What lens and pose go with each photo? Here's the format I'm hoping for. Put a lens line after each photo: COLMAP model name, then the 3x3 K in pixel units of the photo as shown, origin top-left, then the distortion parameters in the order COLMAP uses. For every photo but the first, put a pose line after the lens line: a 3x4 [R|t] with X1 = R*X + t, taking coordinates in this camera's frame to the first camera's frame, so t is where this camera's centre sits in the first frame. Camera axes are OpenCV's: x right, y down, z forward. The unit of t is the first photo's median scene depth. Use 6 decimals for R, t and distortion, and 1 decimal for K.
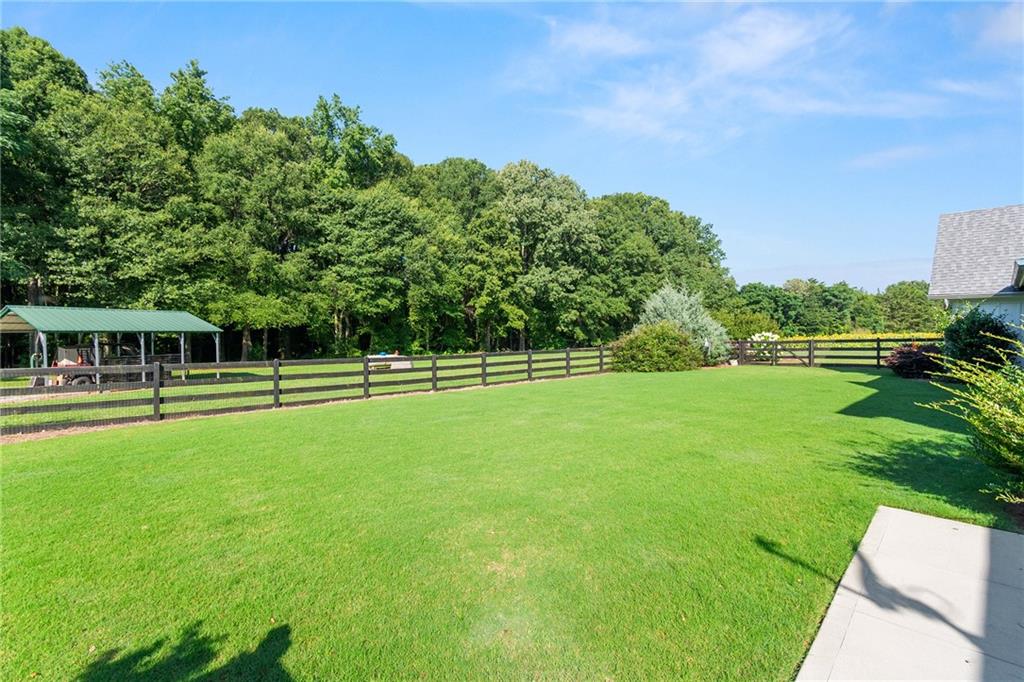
lens RADIAL K [[480.5, 0, 512.0], [0, 480.5, 341.0], [0, 0, 1]] dist [-0.000598, -0.000521]
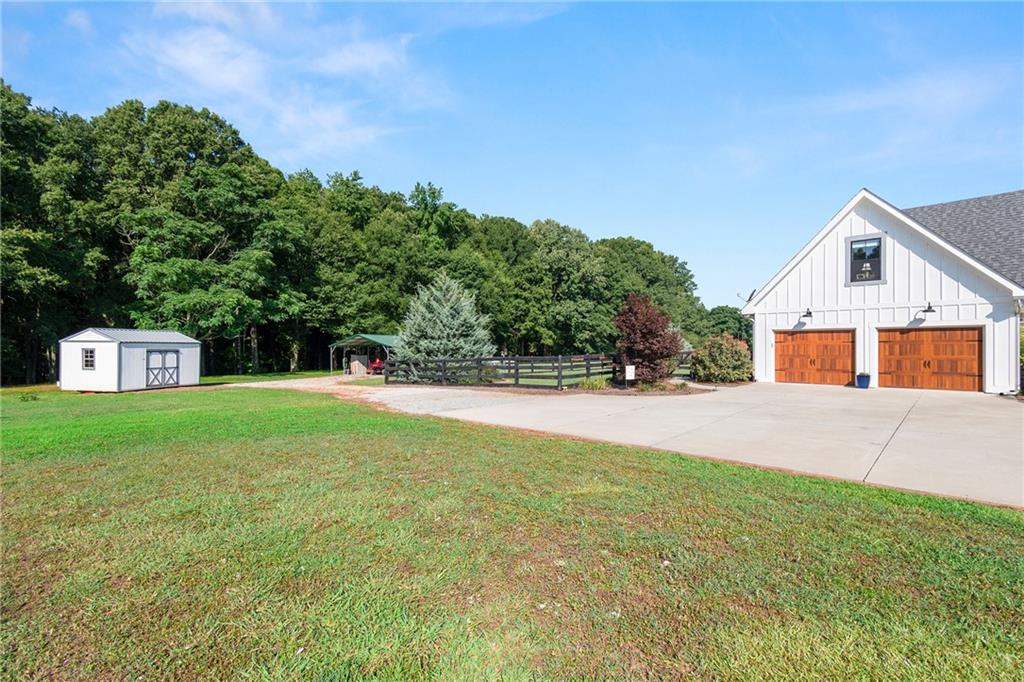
lens RADIAL K [[480.5, 0, 512.0], [0, 480.5, 341.0], [0, 0, 1]] dist [-0.000598, -0.000521]
pose [[0.999008, 0.003547, 0.044398, -0.152498], [-0.002232, 0.999558, -0.029651, 0.004576], [-0.044484, 0.029522, 0.998574, -0.368159]]
